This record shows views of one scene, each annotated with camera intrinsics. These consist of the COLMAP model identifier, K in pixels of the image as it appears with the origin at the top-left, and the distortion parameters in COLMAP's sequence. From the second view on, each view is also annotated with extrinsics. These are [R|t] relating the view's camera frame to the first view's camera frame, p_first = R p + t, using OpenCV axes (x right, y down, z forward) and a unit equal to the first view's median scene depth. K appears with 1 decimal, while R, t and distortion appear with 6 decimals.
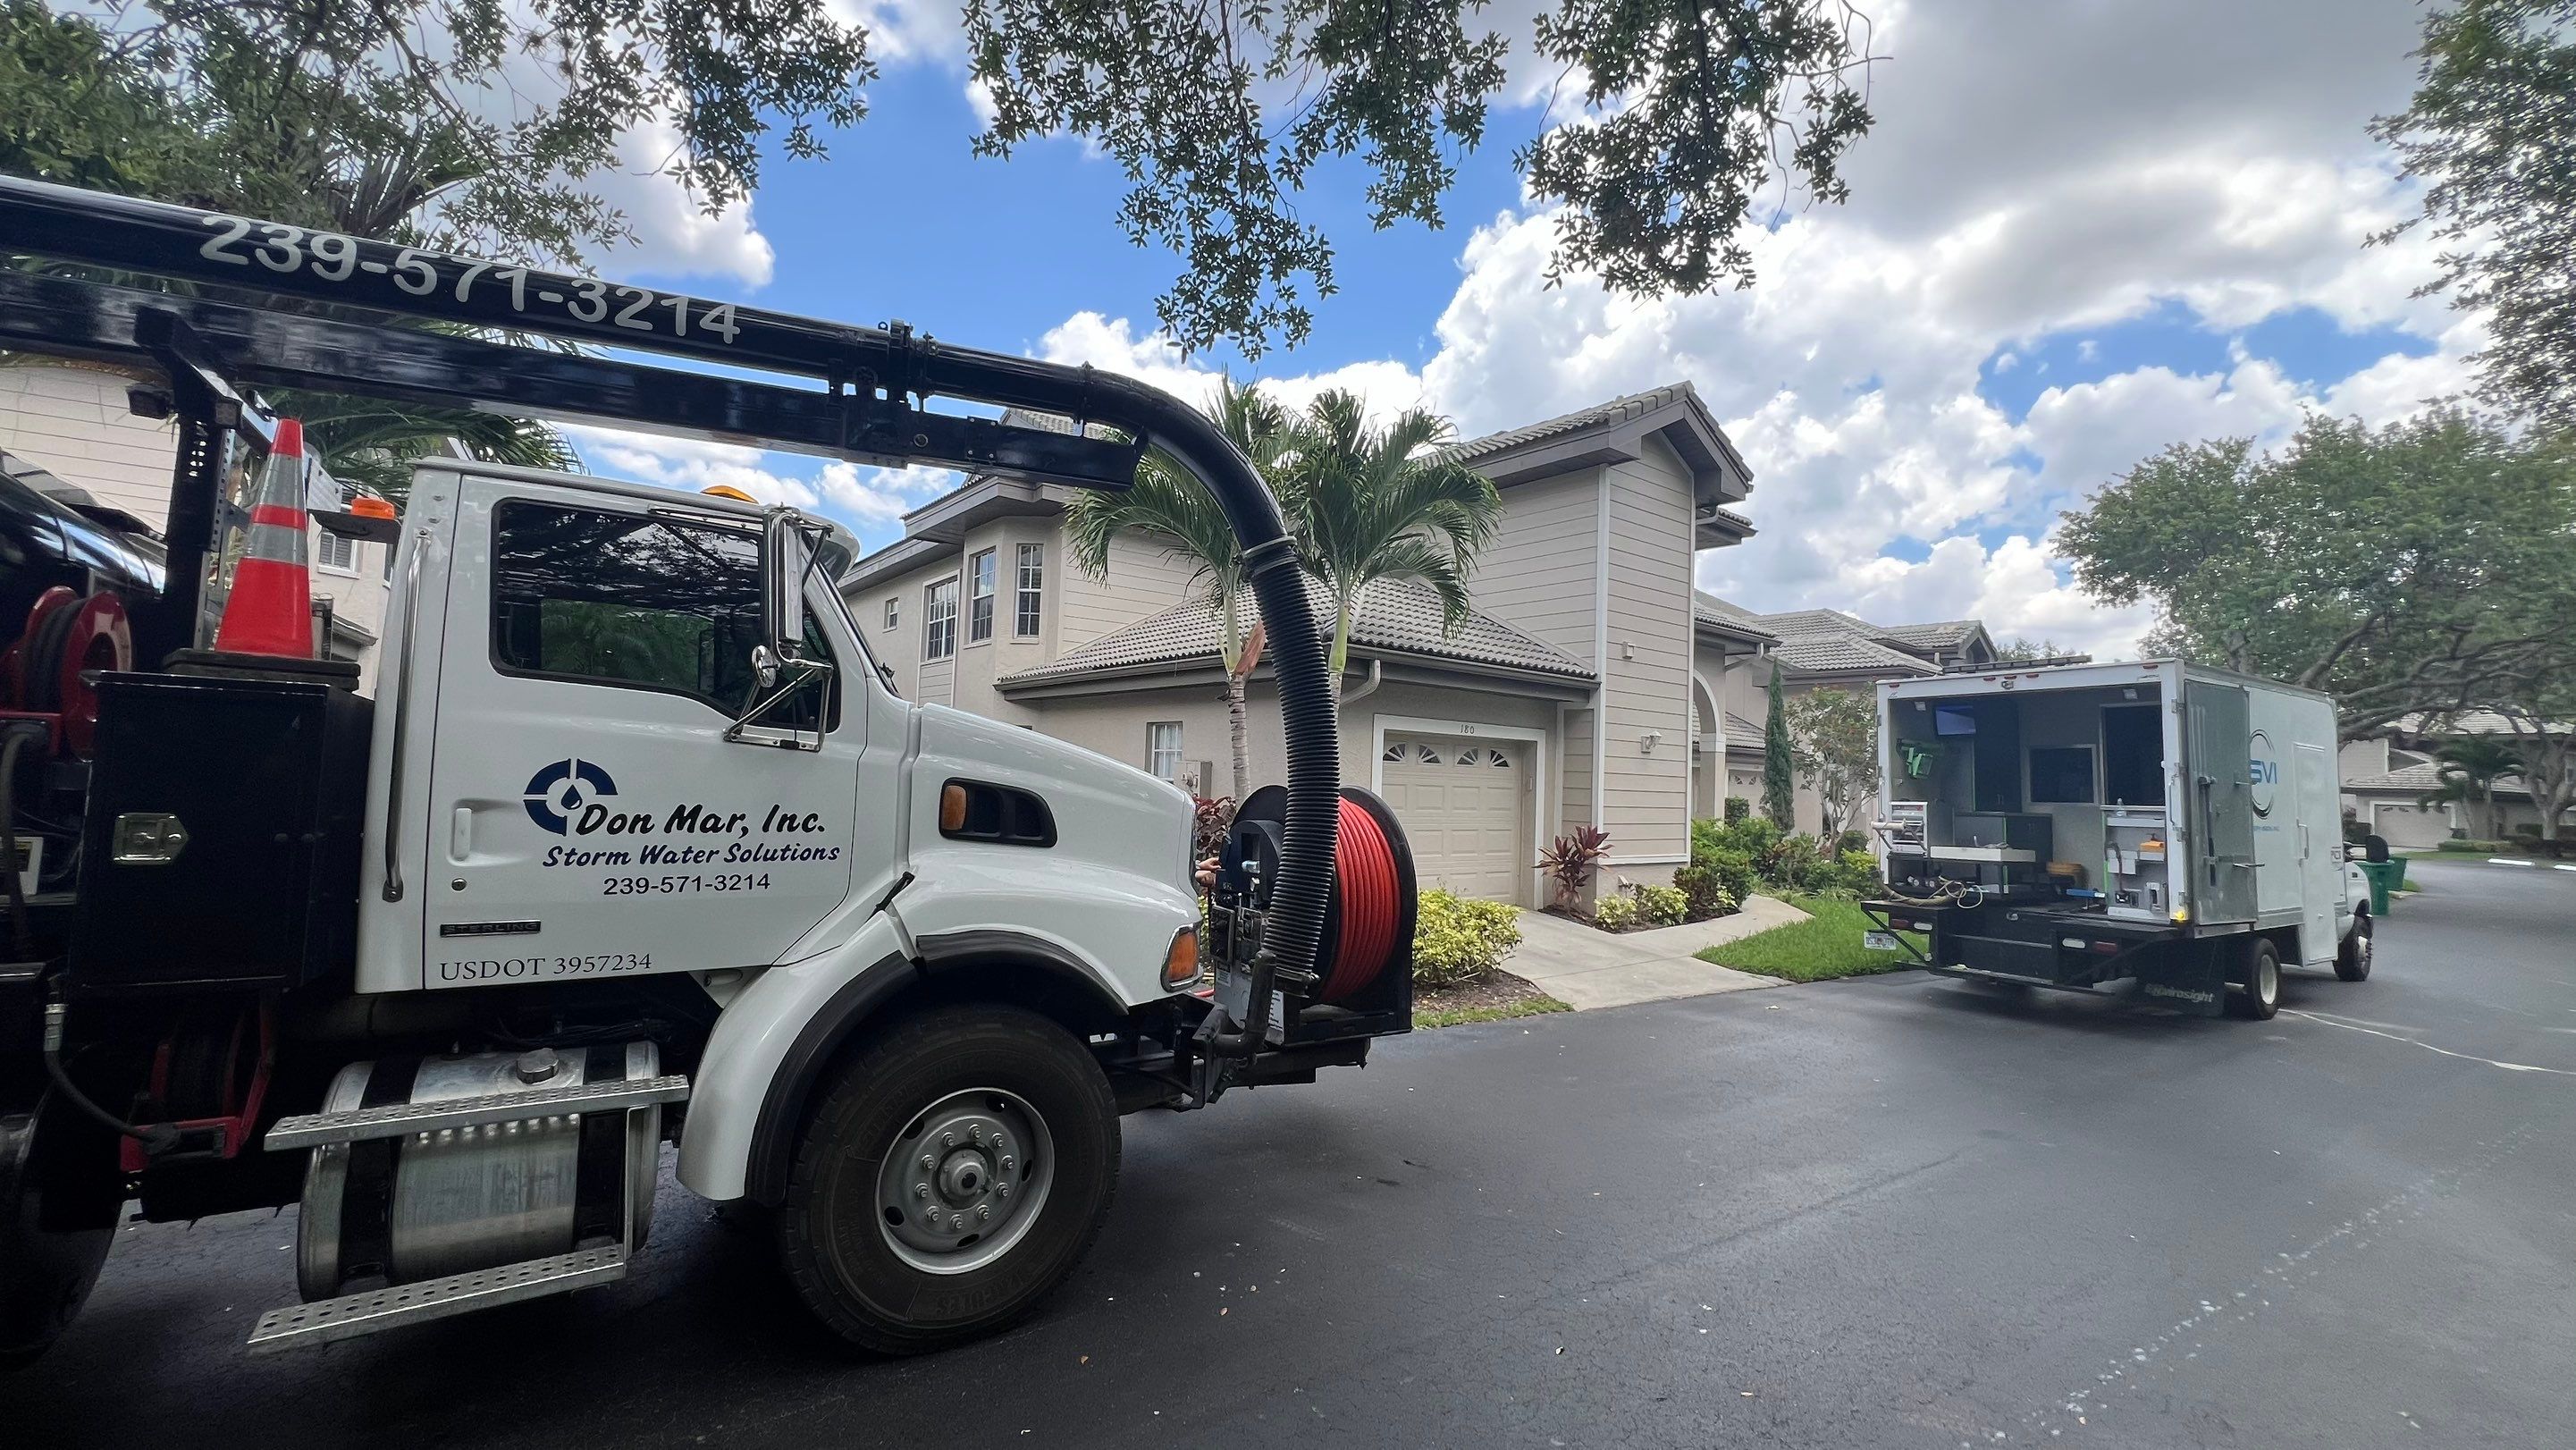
lens RADIAL K [[1032.1, 0, 1278.8], [0, 1032.1, 723.8], [0, 0, 1]] dist [-0.002012, 0.000709]
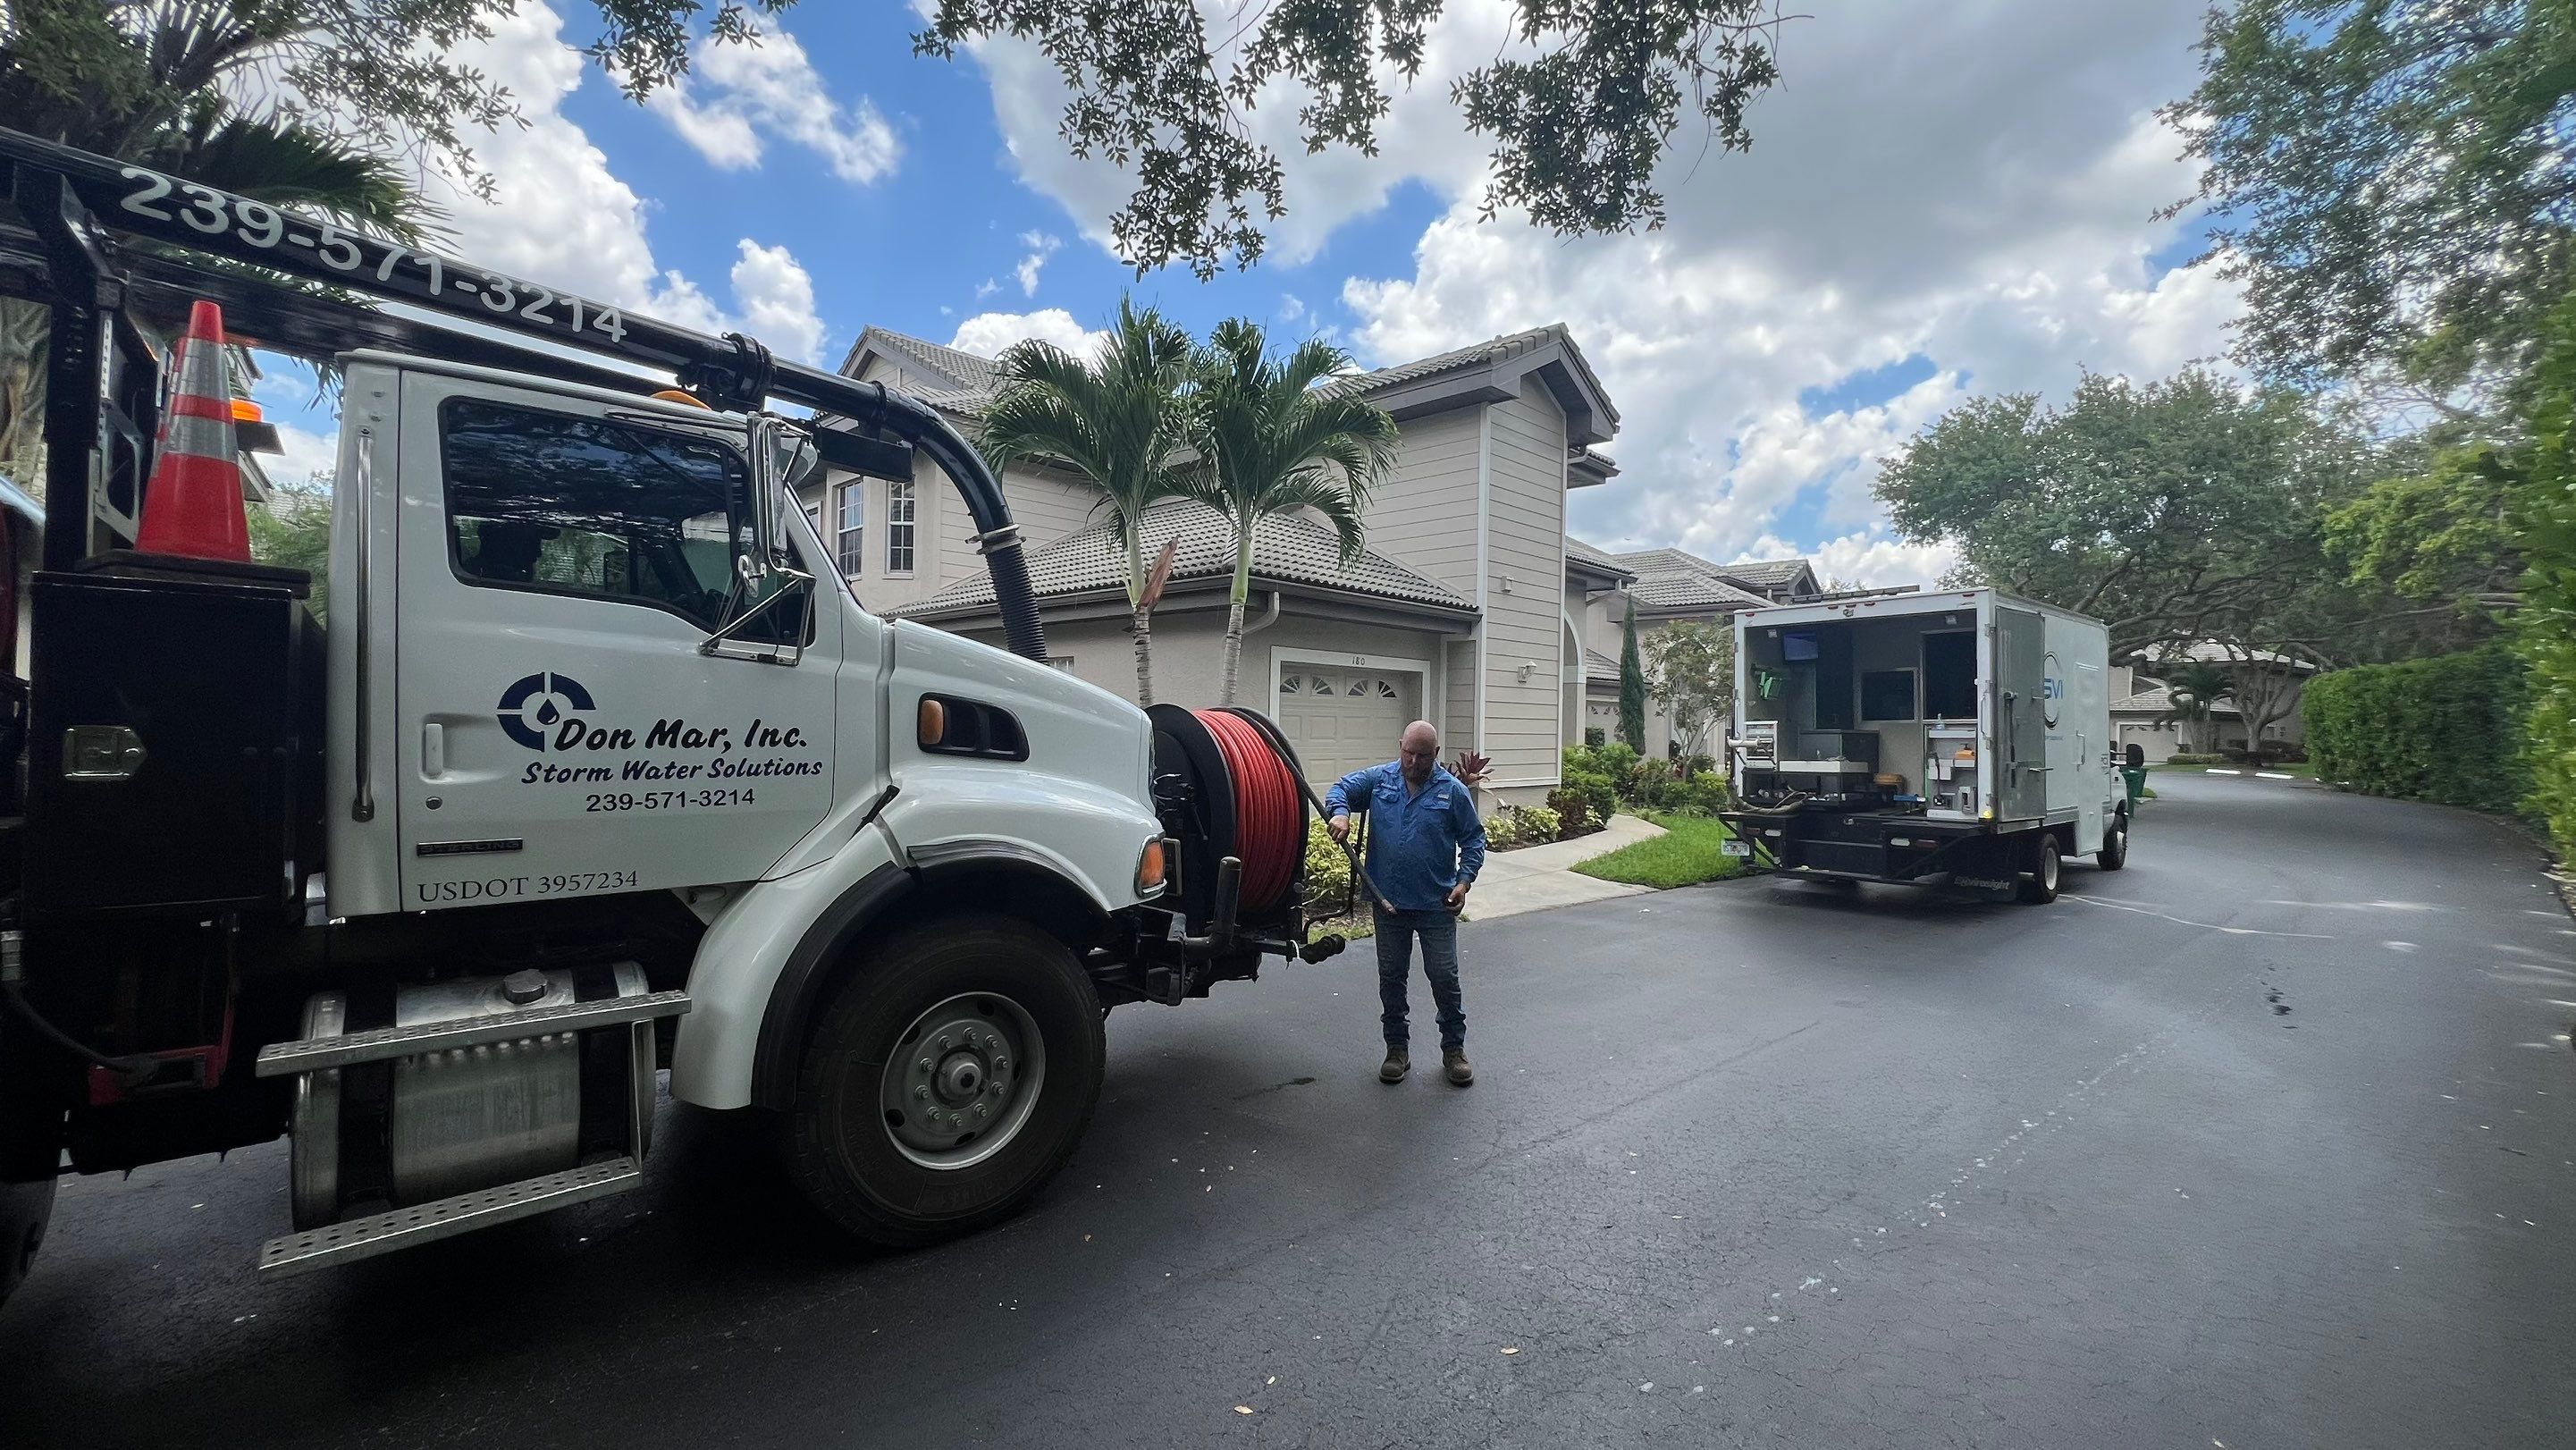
lens RADIAL K [[1032.1, 0, 1278.8], [0, 1032.1, 723.8], [0, 0, 1]] dist [-0.002012, 0.000709]
pose [[0.991073, -0.018262, 0.132064, -0.085907], [0.010767, 0.998302, 0.057245, 0.021926], [-0.132885, -0.055312, 0.989587, -0.030692]]
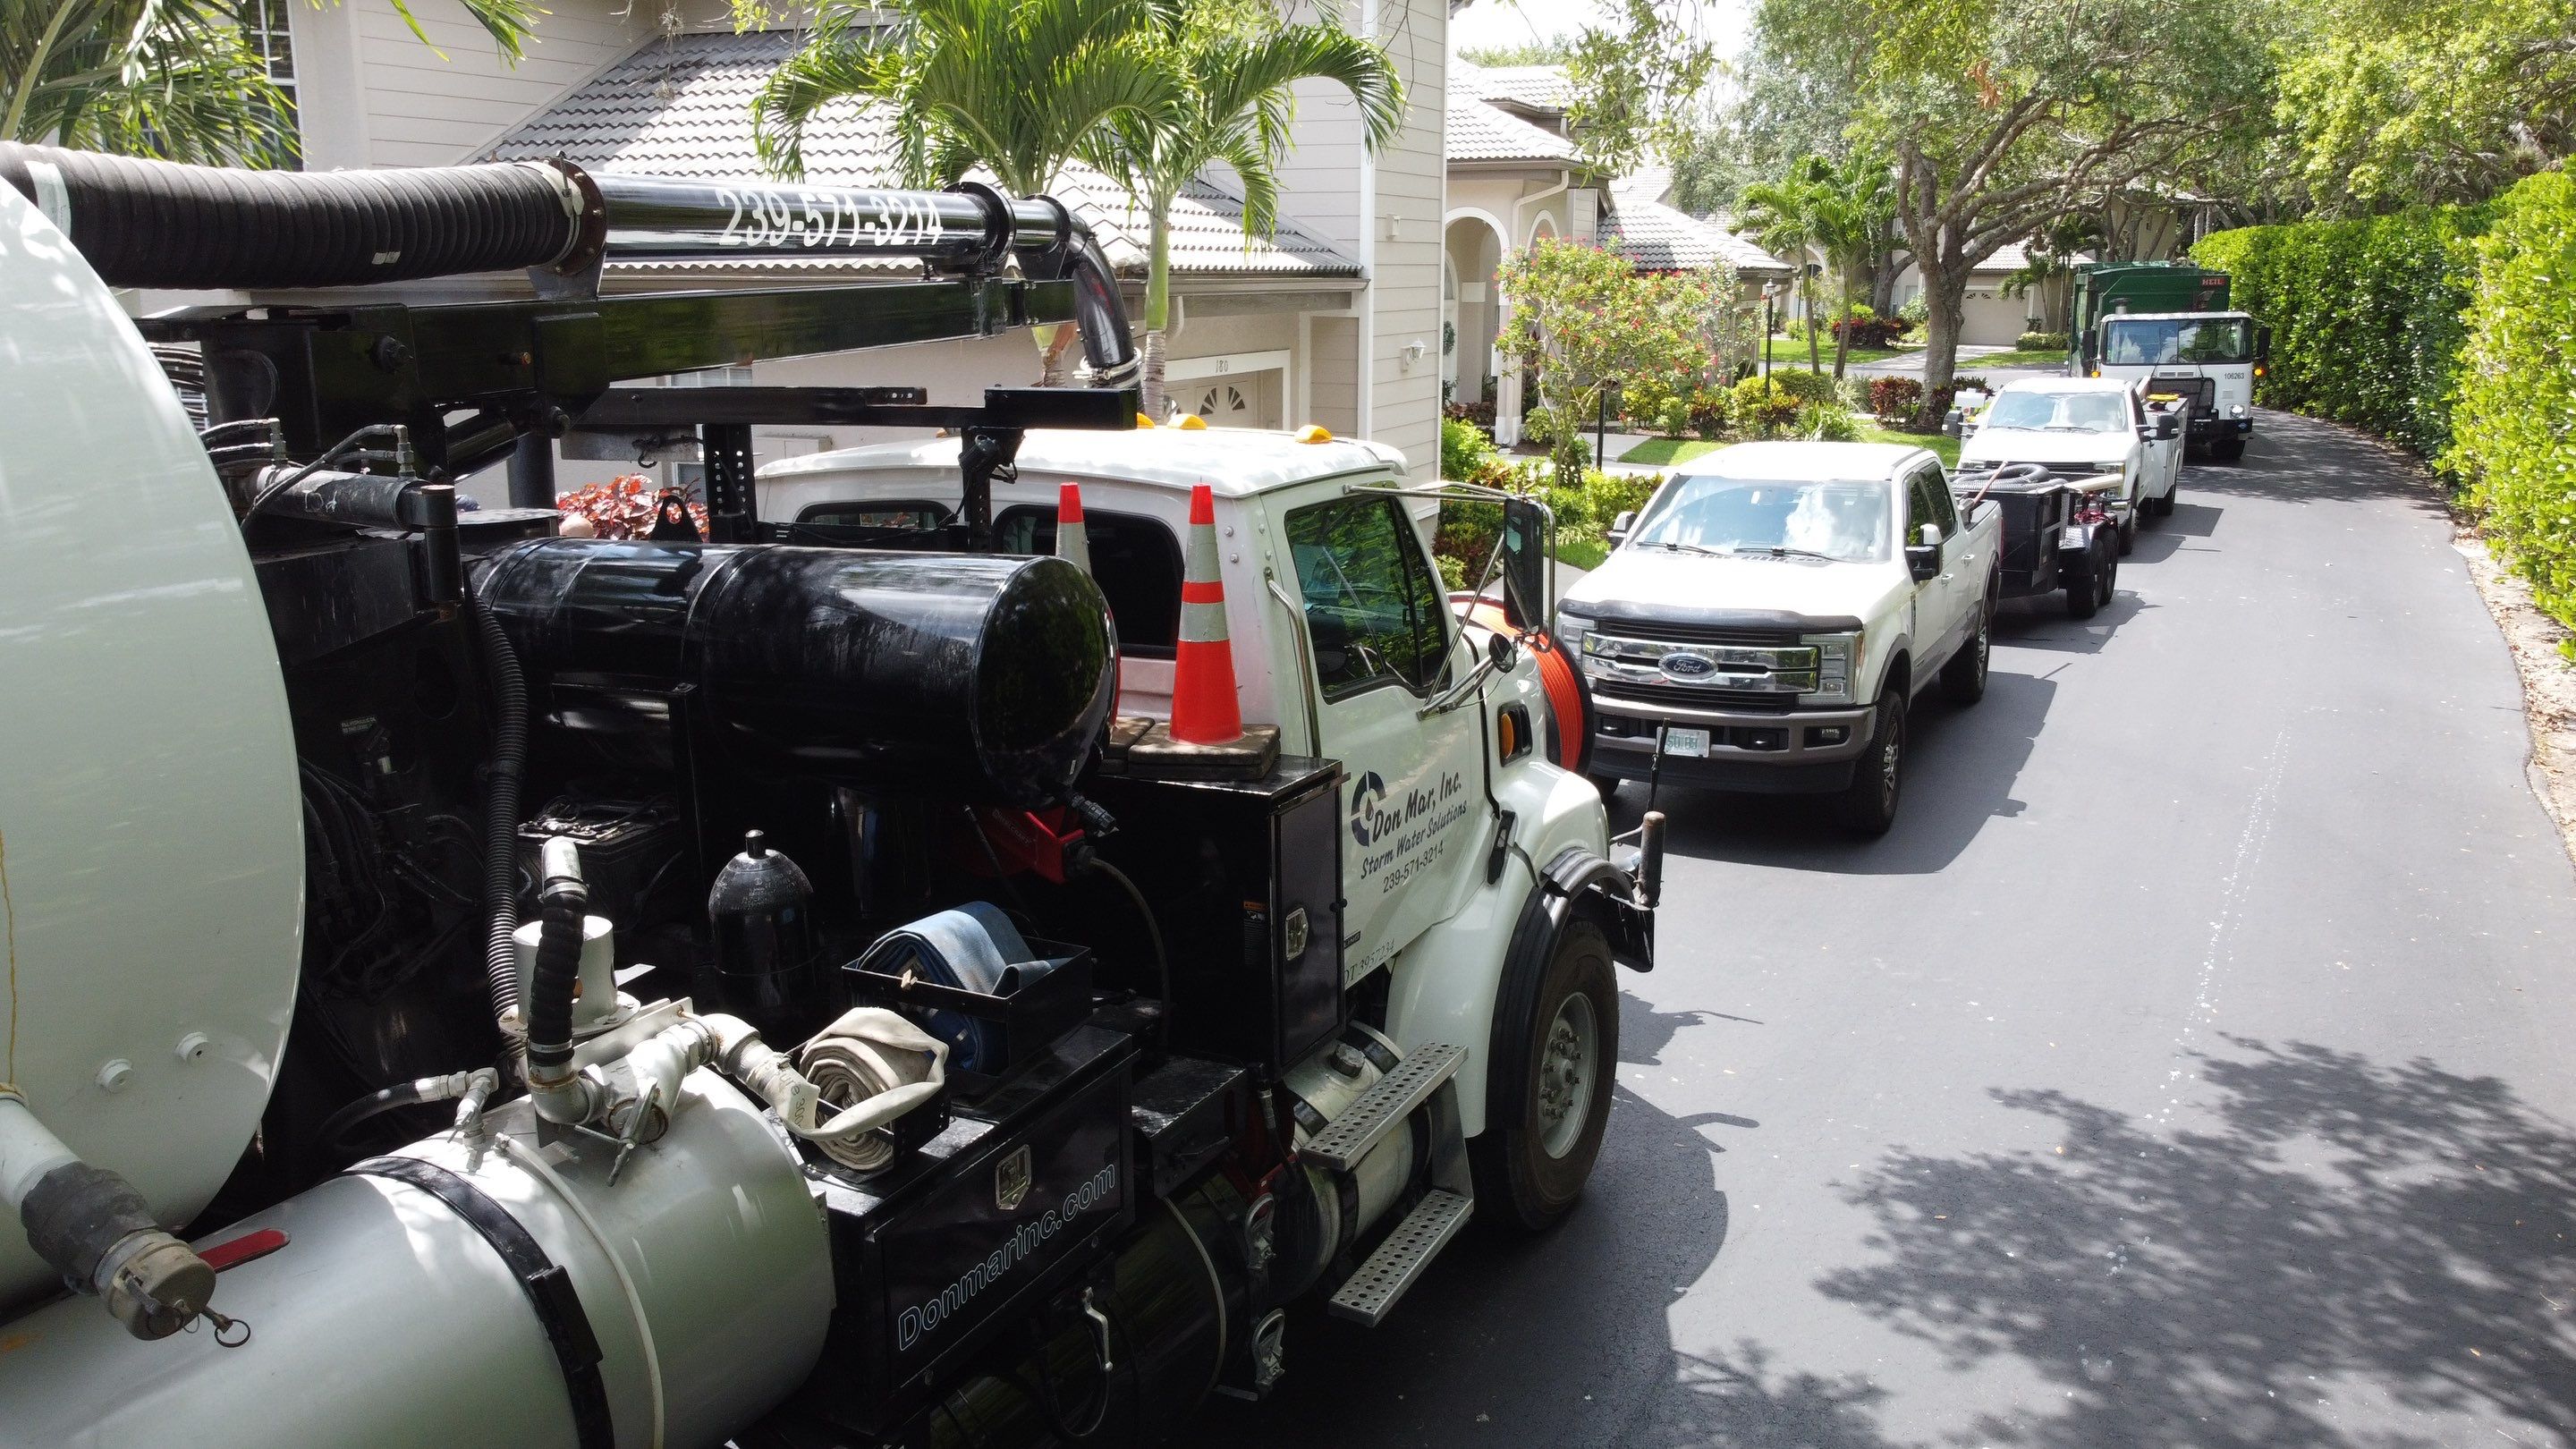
lens RADIAL K [[1996.2, 0, 1278.3], [0, 1996.2, 728.2], [0, 0, 1]] dist [-0.017985, 0.012486]
pose [[0.863534, -0.148880, 0.481813, -1.074350], [0.001272, 0.956067, 0.293144, -0.364740], [-0.504289, -0.252527, 0.825786, -0.340427]]
